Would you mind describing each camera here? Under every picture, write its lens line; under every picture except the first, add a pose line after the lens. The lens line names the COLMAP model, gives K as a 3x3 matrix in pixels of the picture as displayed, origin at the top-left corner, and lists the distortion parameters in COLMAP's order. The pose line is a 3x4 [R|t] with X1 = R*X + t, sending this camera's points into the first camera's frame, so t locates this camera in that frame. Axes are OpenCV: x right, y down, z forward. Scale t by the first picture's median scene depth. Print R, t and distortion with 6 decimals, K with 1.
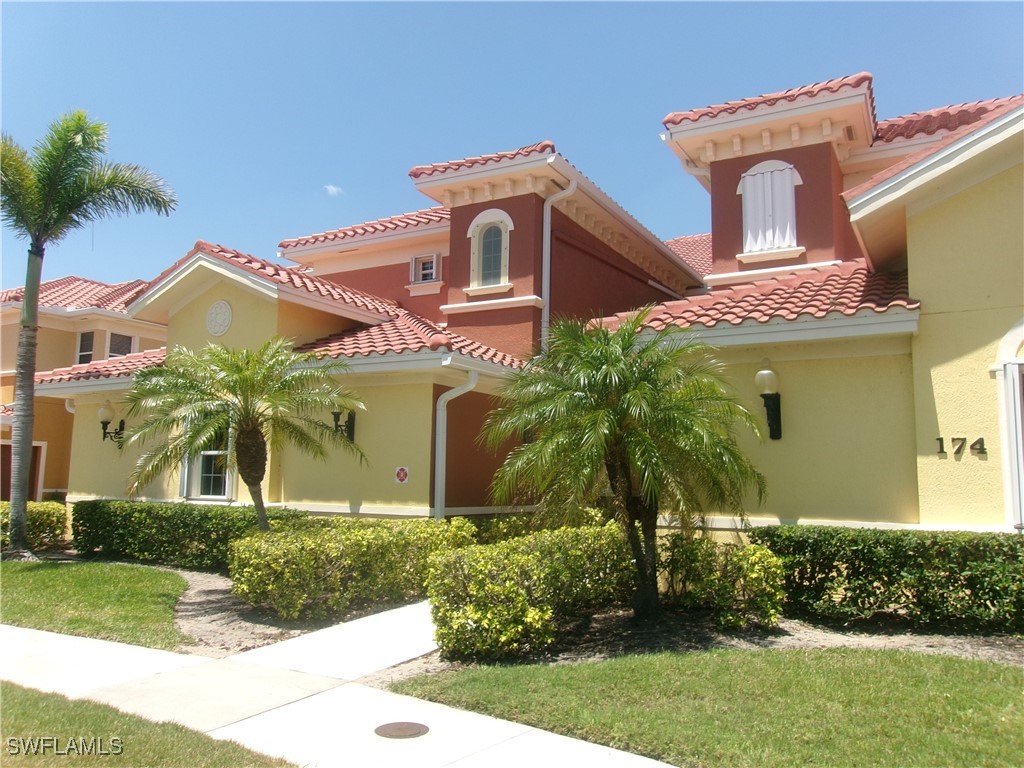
lens RADIAL K [[798.4, 0, 512.8], [0, 798.4, 384.4], [0, 0, 1]] dist [-0.037429, 0.063402]
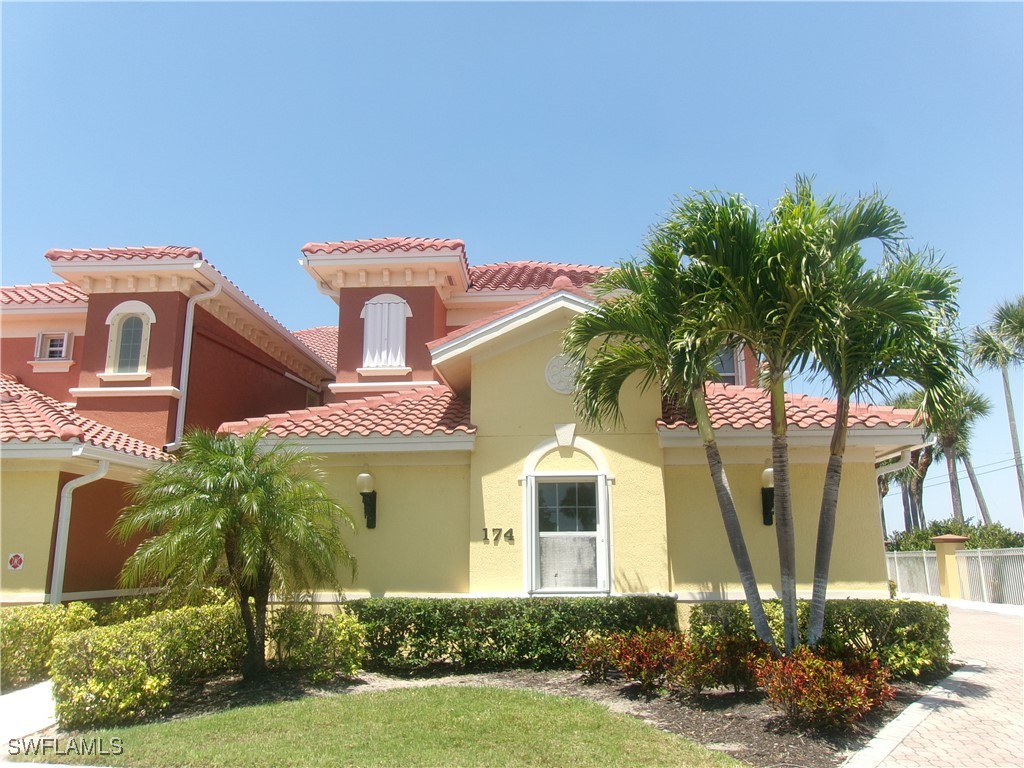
lens RADIAL K [[798.4, 0, 512.8], [0, 798.4, 384.4], [0, 0, 1]] dist [-0.037429, 0.063402]
pose [[0.904203, 0.071630, 0.421053, -0.013567], [-0.033523, 0.994697, -0.097227, -0.043656], [-0.425785, 0.073798, 0.901810, -0.253930]]
